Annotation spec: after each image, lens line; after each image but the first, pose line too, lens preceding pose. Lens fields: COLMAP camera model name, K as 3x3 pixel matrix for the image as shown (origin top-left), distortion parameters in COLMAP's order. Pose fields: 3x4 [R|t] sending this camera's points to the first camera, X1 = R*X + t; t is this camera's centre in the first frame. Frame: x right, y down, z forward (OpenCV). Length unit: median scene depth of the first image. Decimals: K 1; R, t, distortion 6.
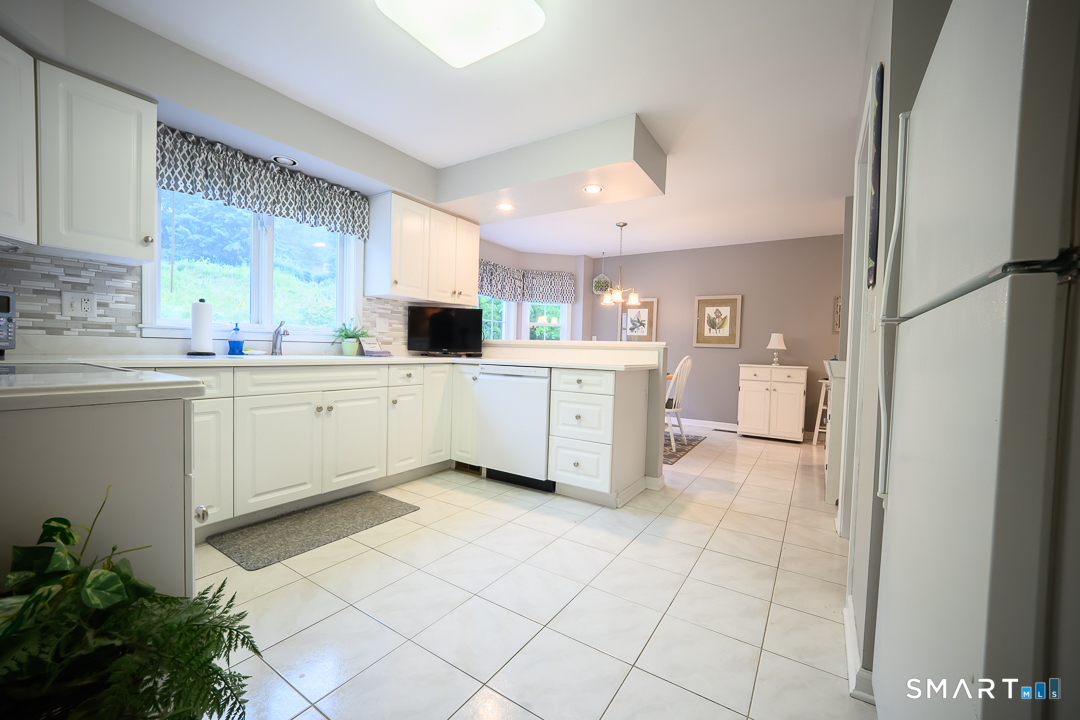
lens RADIAL K [[430.9, 0, 537.4], [0, 430.9, 364.8], [0, 0, 1]] dist [-0.018508, 0.002196]
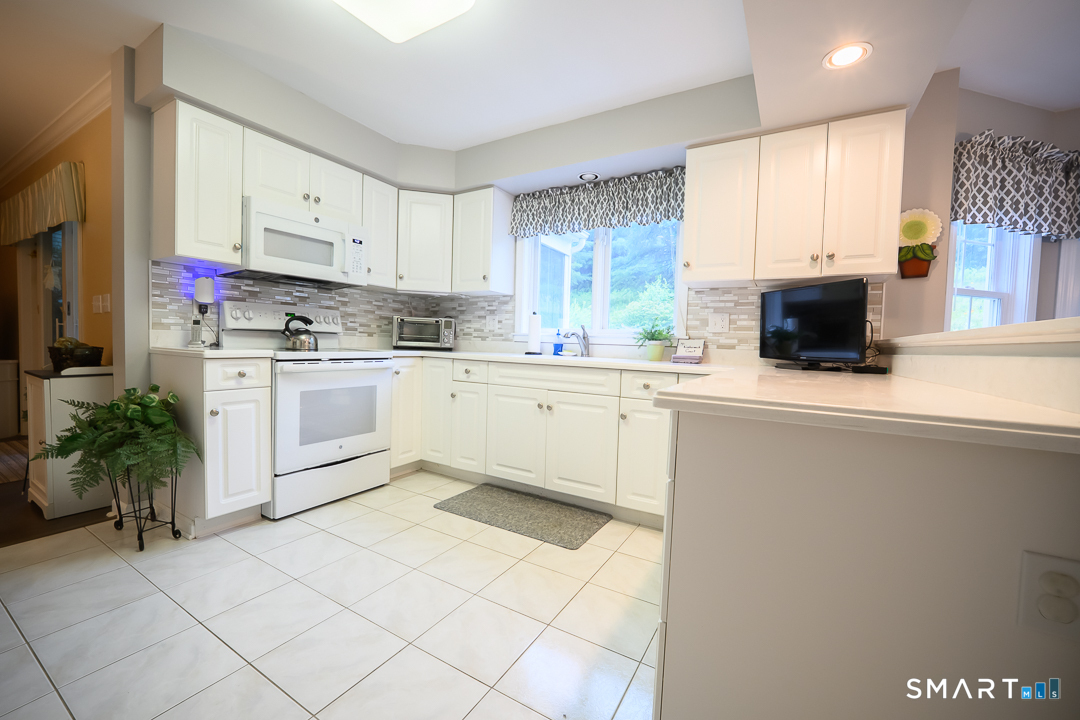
lens RADIAL K [[430.9, 0, 525.4], [0, 430.9, 357.4], [0, 0, 1]] dist [-0.018508, 0.002196]
pose [[0.031812, 0.009473, -0.999449, 0.394353], [-0.068596, 0.997618, 0.007272, -0.015056], [0.997137, 0.068327, 0.032386, 0.662340]]
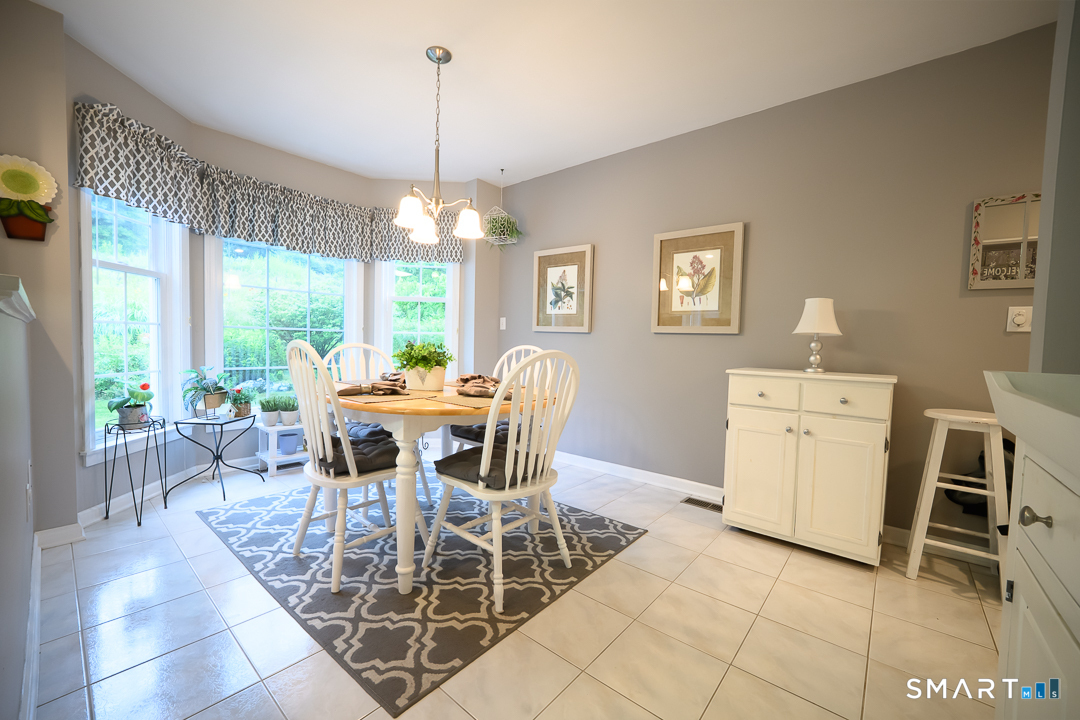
lens RADIAL K [[430.9, 0, 538.4], [0, 430.9, 361.6], [0, 0, 1]] dist [-0.018508, 0.002196]
pose [[0.991546, 0.002695, -0.129730, 0.538353], [-0.002222, 0.999990, 0.003790, -0.016609], [0.129739, -0.003470, 0.991542, 0.859460]]
